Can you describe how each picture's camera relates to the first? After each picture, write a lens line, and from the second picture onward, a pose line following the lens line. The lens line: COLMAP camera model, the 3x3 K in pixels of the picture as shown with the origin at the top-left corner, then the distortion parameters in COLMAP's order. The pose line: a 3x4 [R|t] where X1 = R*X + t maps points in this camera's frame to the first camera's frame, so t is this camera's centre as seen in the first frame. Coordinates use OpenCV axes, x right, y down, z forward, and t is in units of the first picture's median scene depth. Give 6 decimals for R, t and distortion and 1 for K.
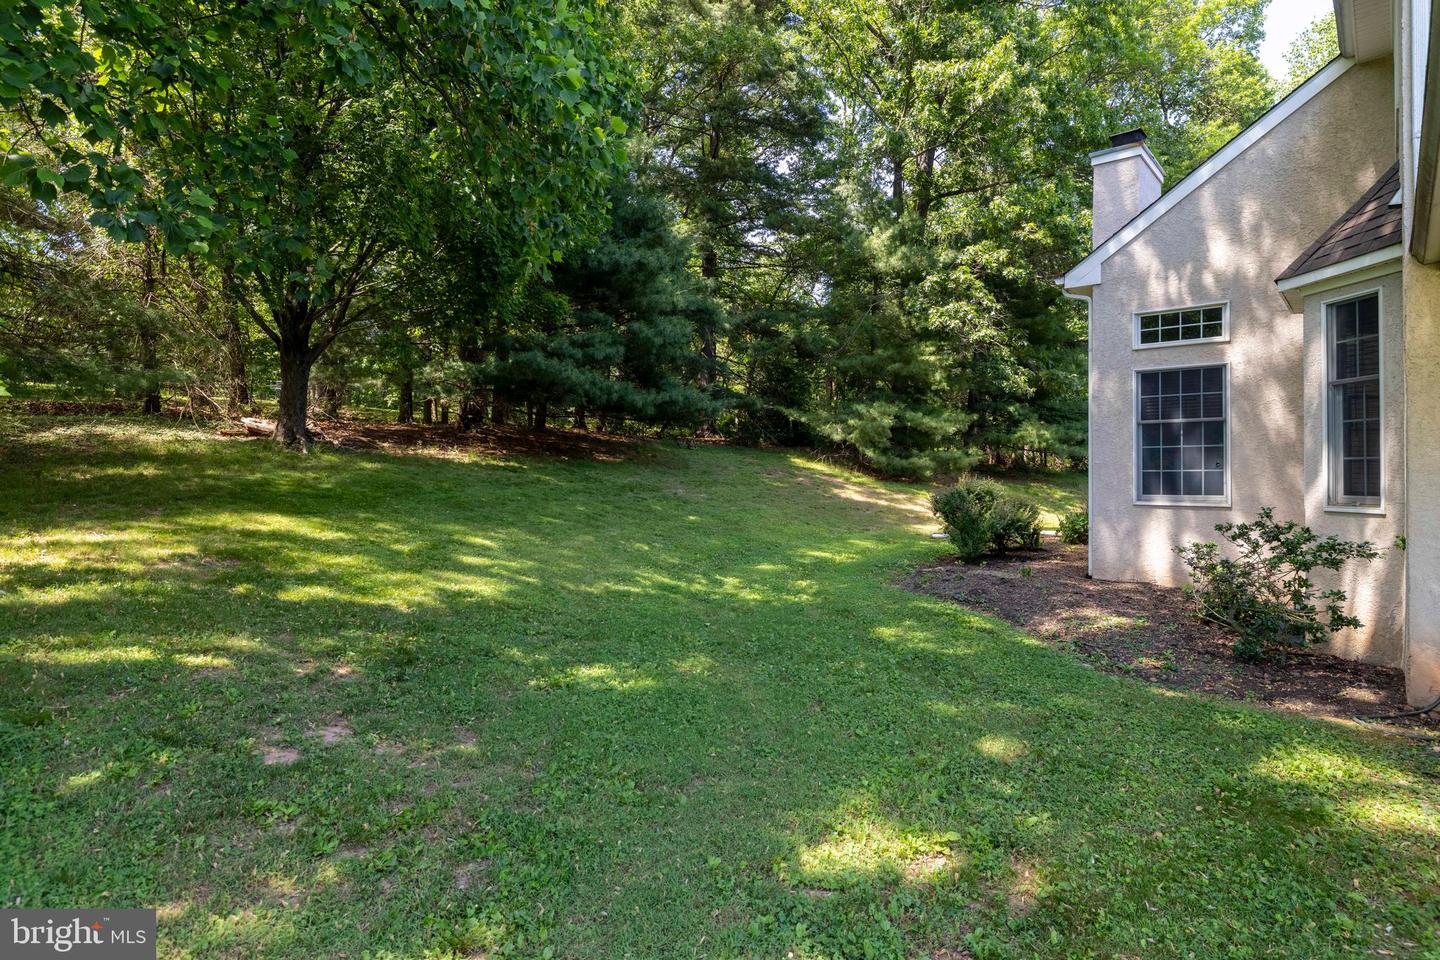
lens RADIAL K [[797.8, 0, 717.9], [0, 797.8, 472.3], [0, 0, 1]] dist [0.004084, -0.001815]
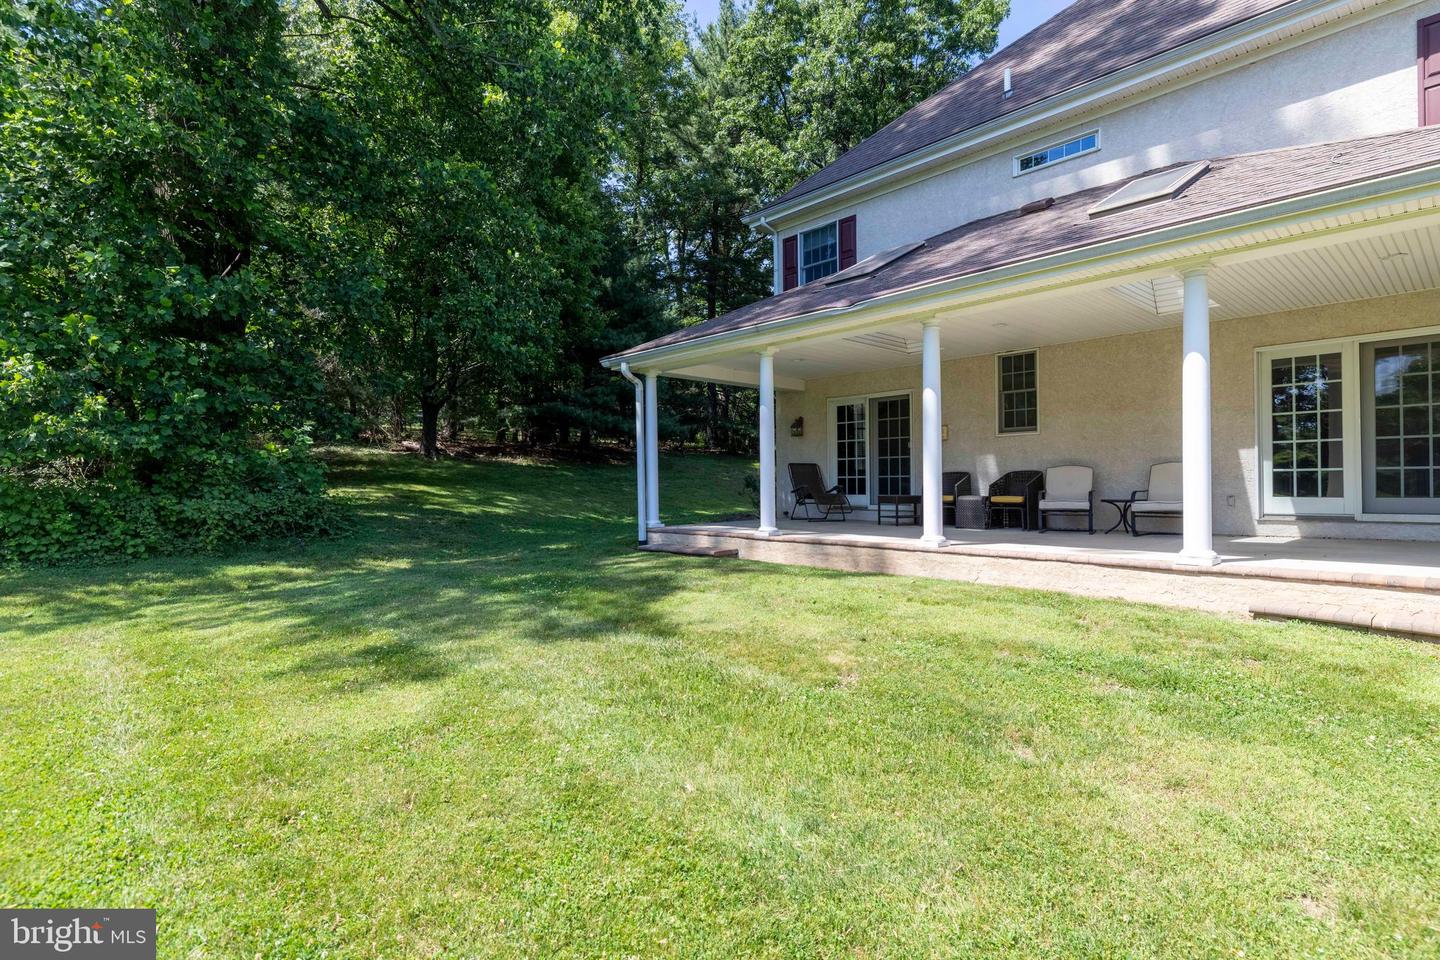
lens RADIAL K [[739.1, 0, 720.9], [0, 739.1, 471.8], [0, 0, 1]] dist [0.001416, 0.000070]
pose [[0.993367, -0.010097, -0.114544, 0.326602], [0.008631, 0.999874, -0.013286, 0.030781], [0.114664, 0.012209, 0.993329, -0.605652]]
